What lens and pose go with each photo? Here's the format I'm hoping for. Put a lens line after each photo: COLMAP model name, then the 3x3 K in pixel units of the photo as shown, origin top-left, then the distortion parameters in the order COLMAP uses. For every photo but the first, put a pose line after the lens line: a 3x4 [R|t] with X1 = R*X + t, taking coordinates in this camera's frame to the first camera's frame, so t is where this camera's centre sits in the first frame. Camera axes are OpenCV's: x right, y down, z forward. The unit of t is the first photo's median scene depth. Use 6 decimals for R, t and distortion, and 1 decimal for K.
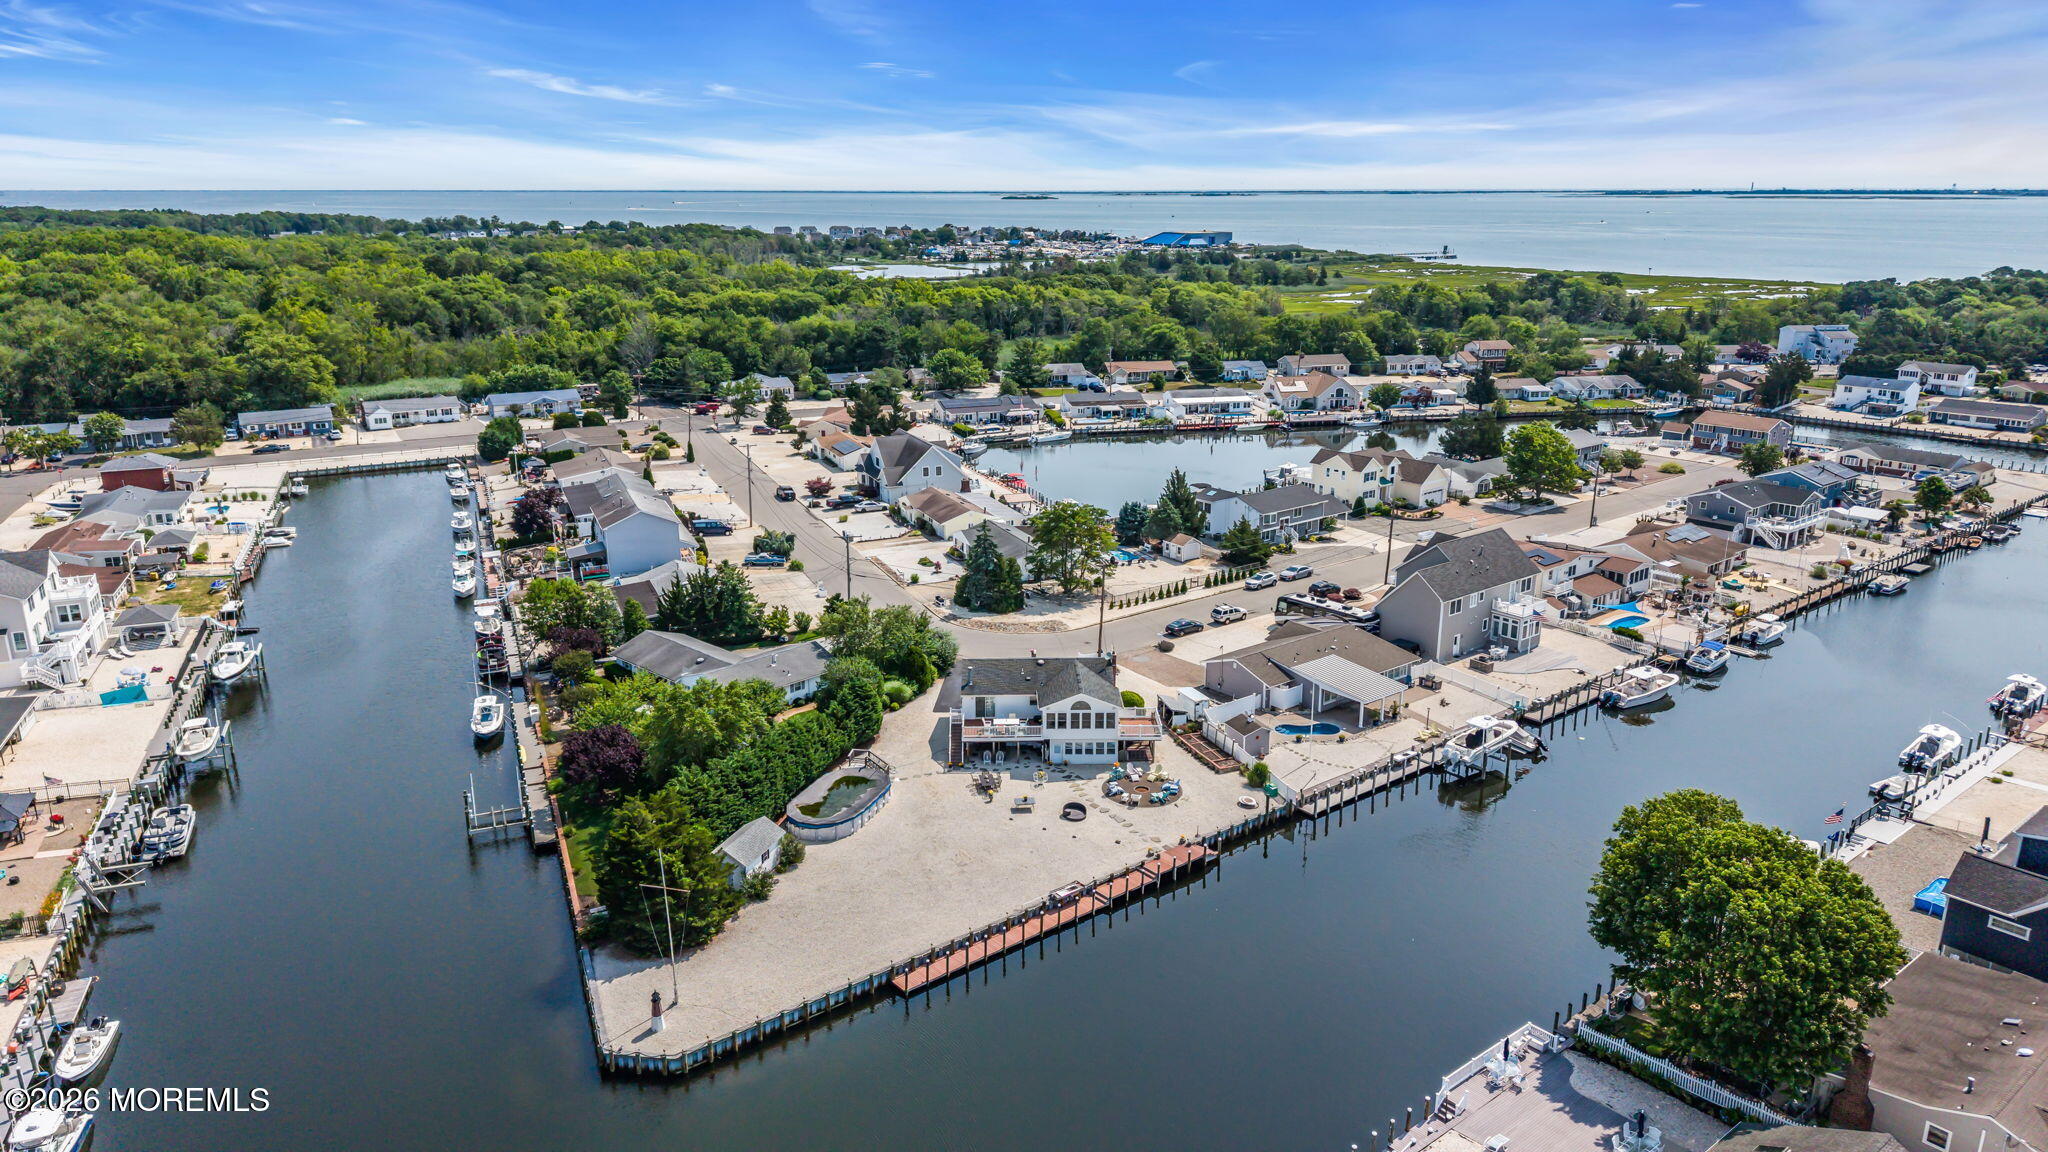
lens RADIAL K [[1360.5, 0, 1021.6], [0, 1360.5, 569.4], [0, 0, 1]] dist [0.032189, -0.041098]
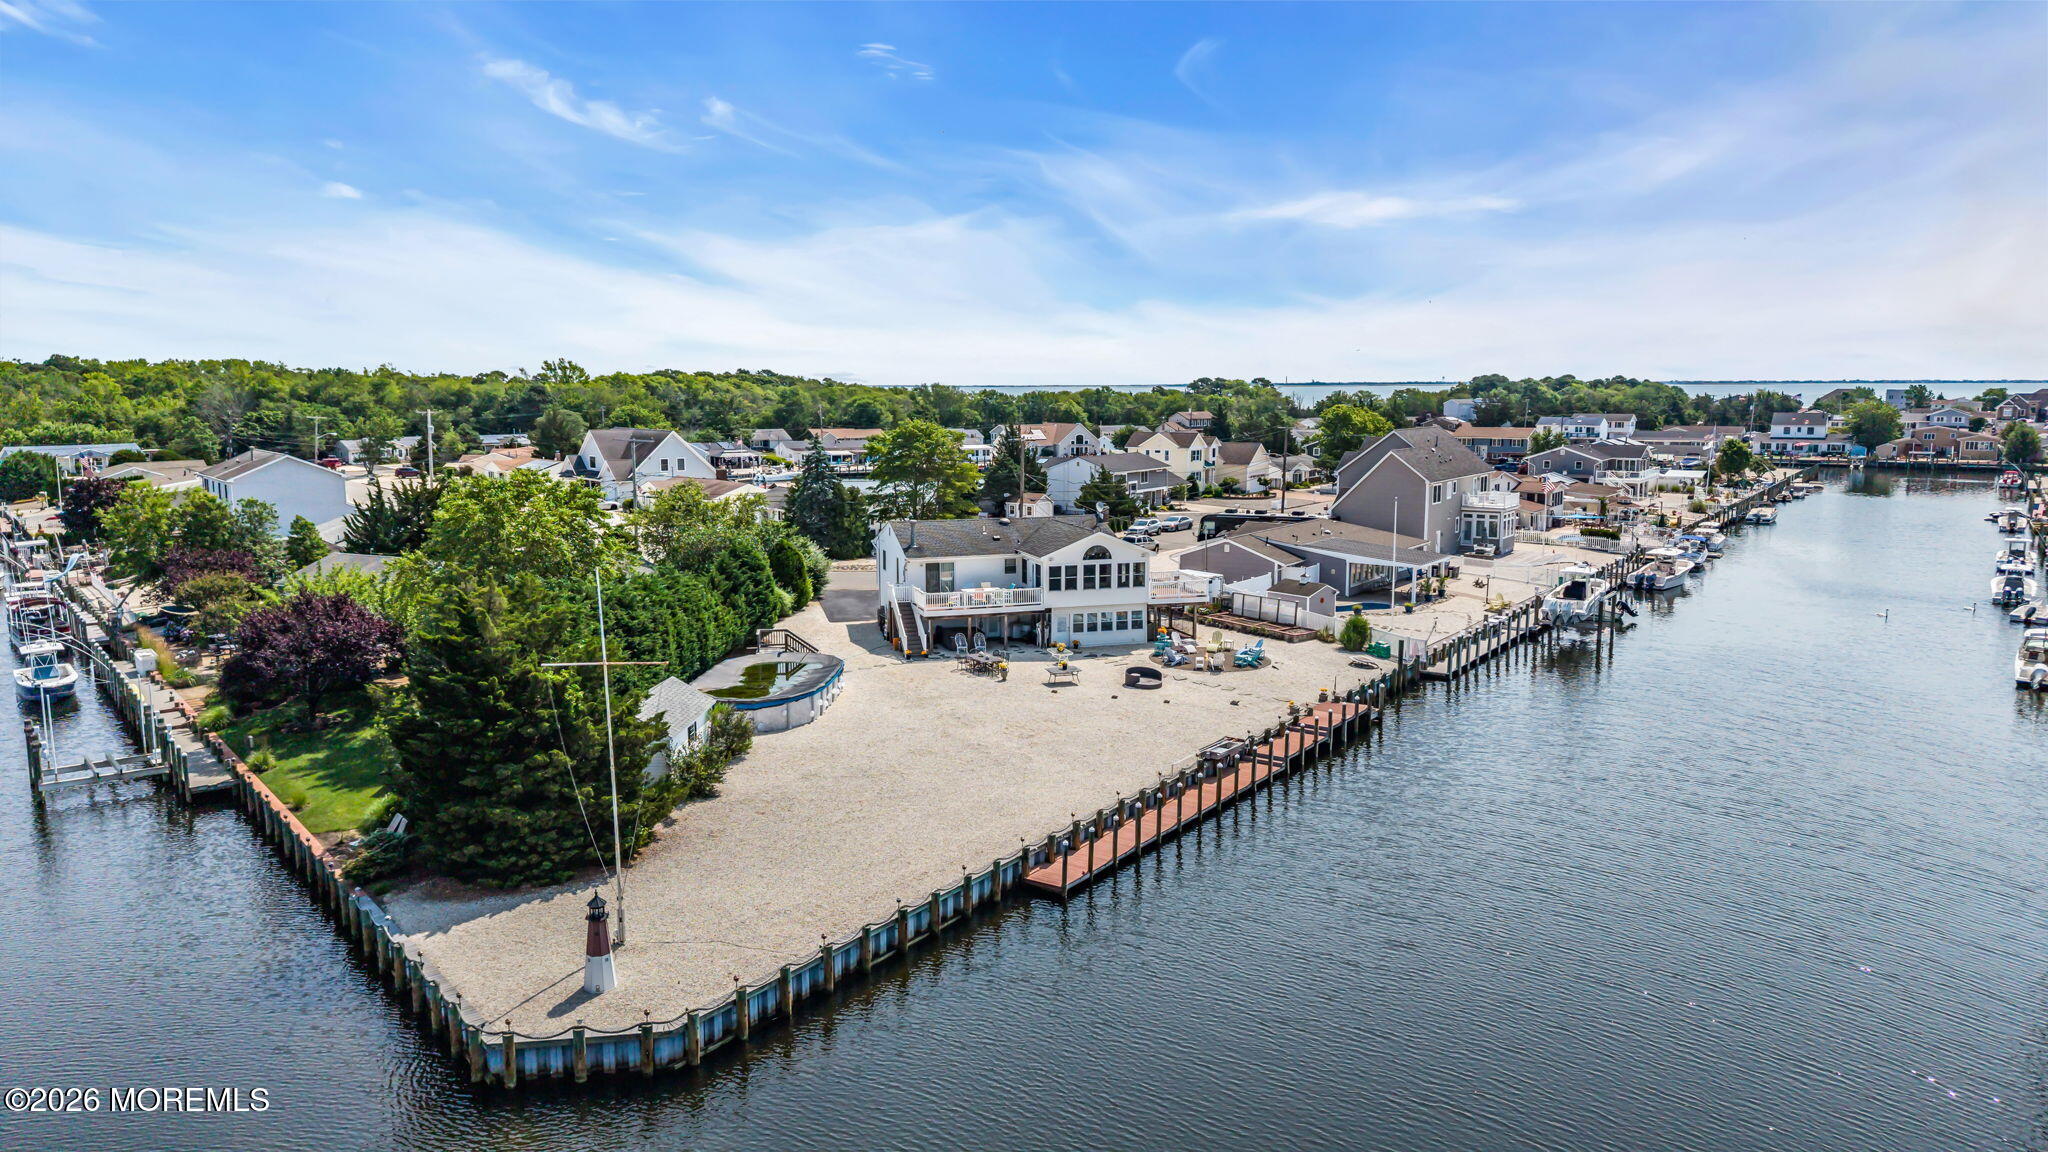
lens RADIAL K [[1360.5, 0, 1021.3], [0, 1360.5, 586.1], [0, 0, 1]] dist [0.032189, -0.041098]
pose [[0.958689, -0.040306, 0.281586, -0.129659], [0.075592, 0.990416, -0.115596, 0.136941], [-0.274228, 0.132107, 0.952547, 0.268980]]
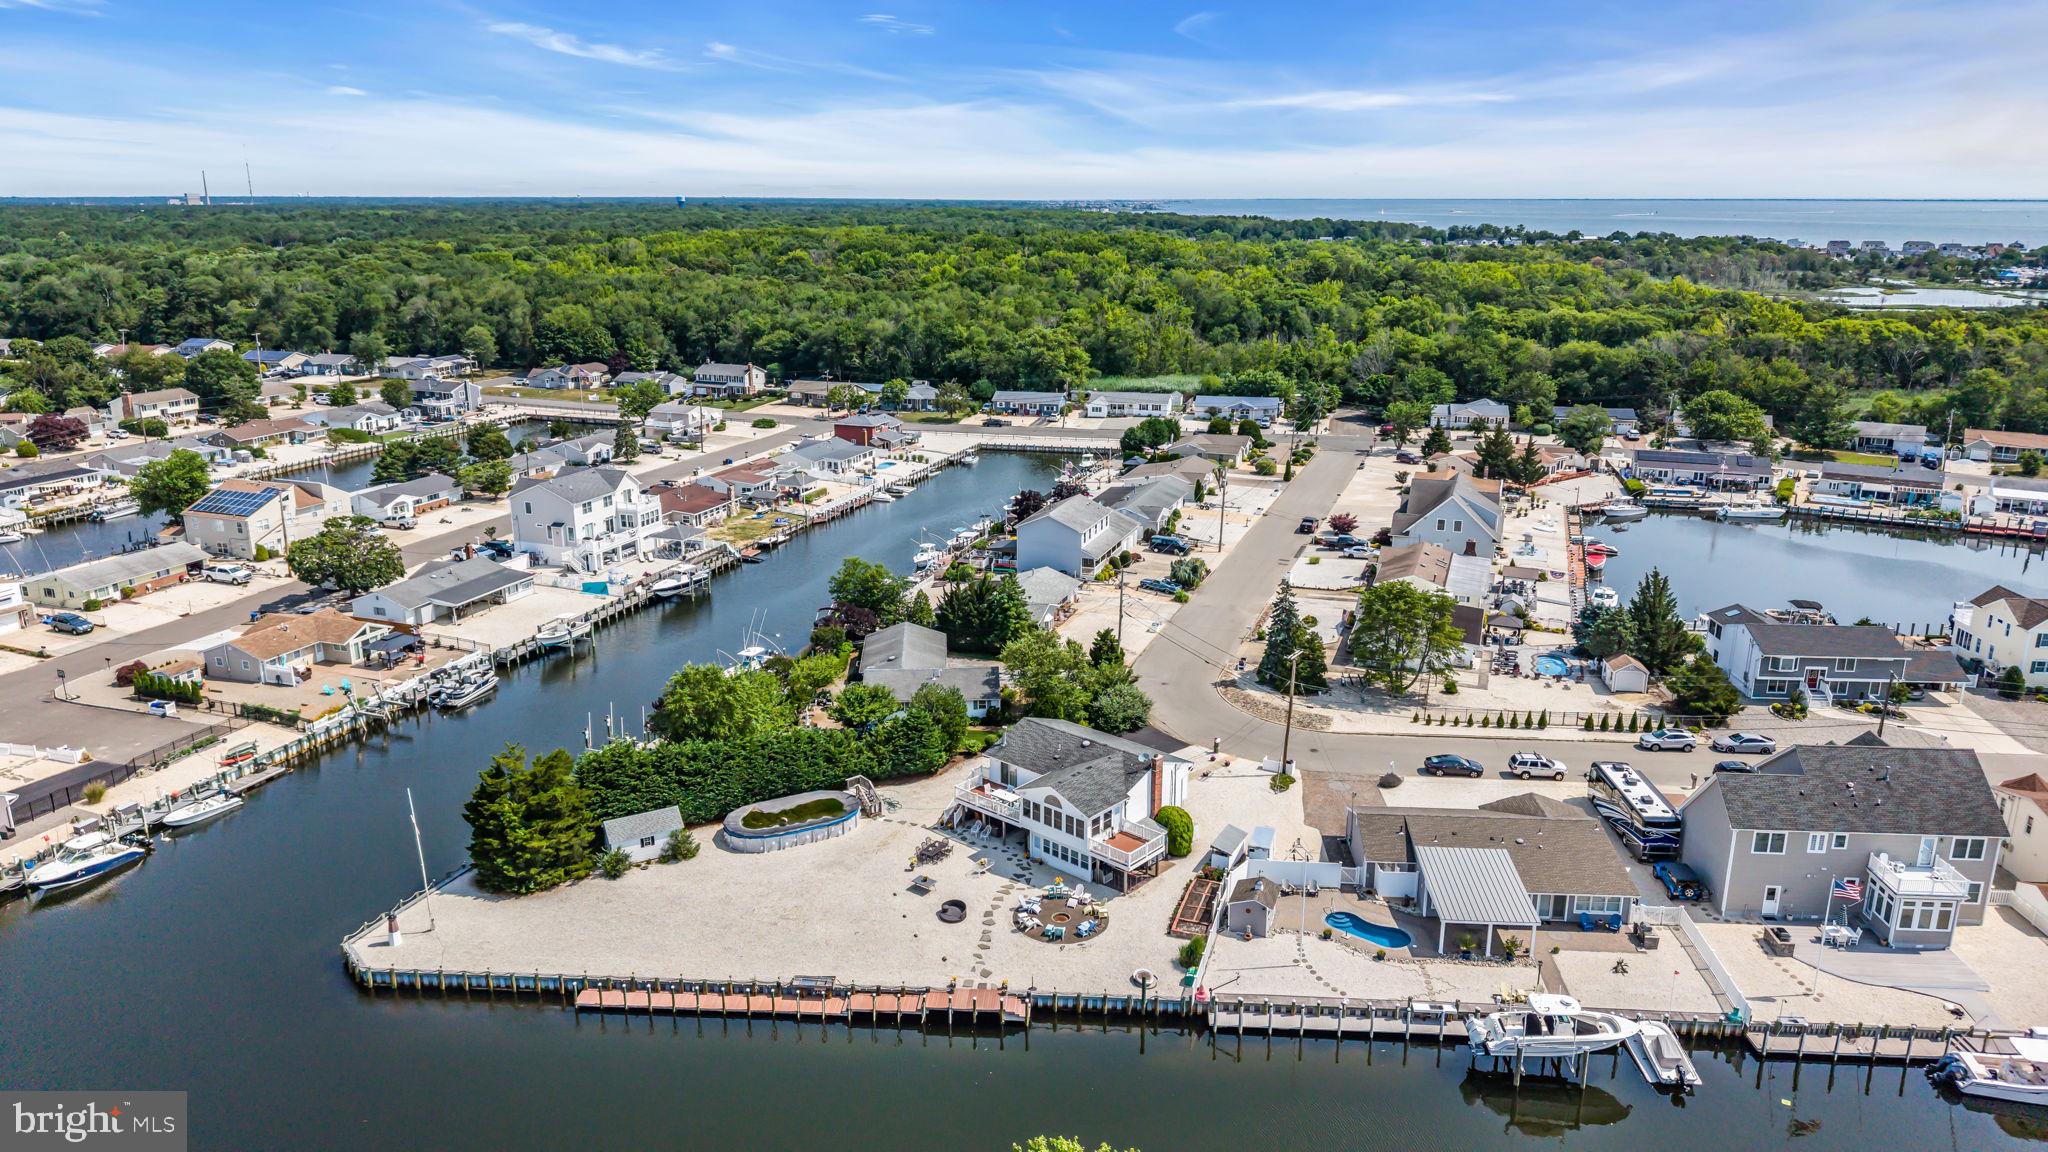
lens RADIAL K [[1360.5, 0, 1010.3], [0, 1360.5, 569.6], [0, 0, 1]] dist [0.032189, -0.041098]
pose [[0.728698, 0.177508, -0.661430, 0.403248], [-0.181736, 0.981318, 0.063137, -0.065289], [0.660281, 0.074198, 0.747344, 0.238473]]
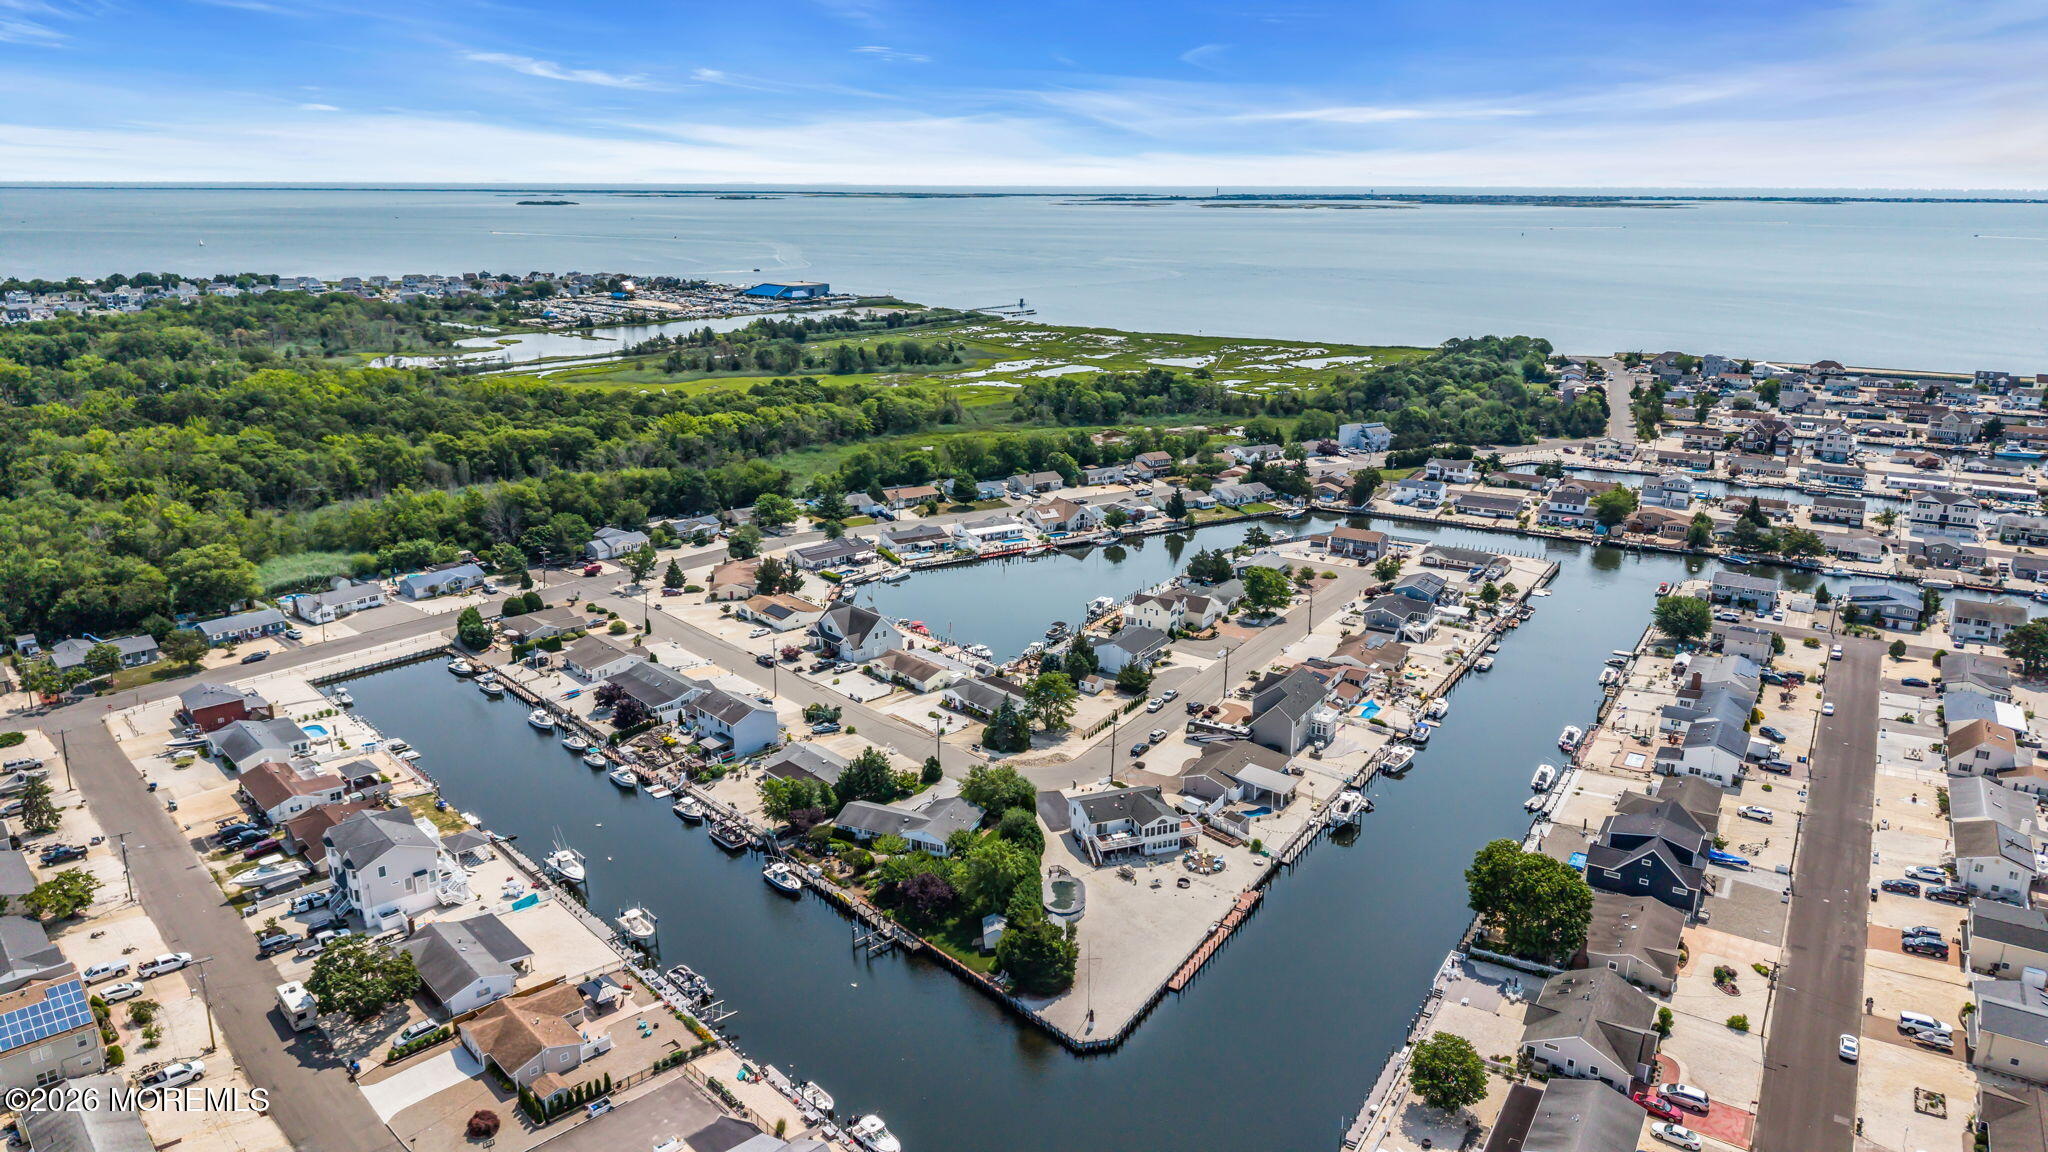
lens RADIAL K [[1360.5, 0, 1008.7], [0, 1360.5, 563.7], [0, 0, 1]] dist [0.032189, -0.041098]
pose [[0.944208, -0.087467, 0.317522, -0.497331], [0.086761, 0.996094, 0.016391, -0.207199], [-0.317715, 0.012072, 0.948109, -0.470311]]
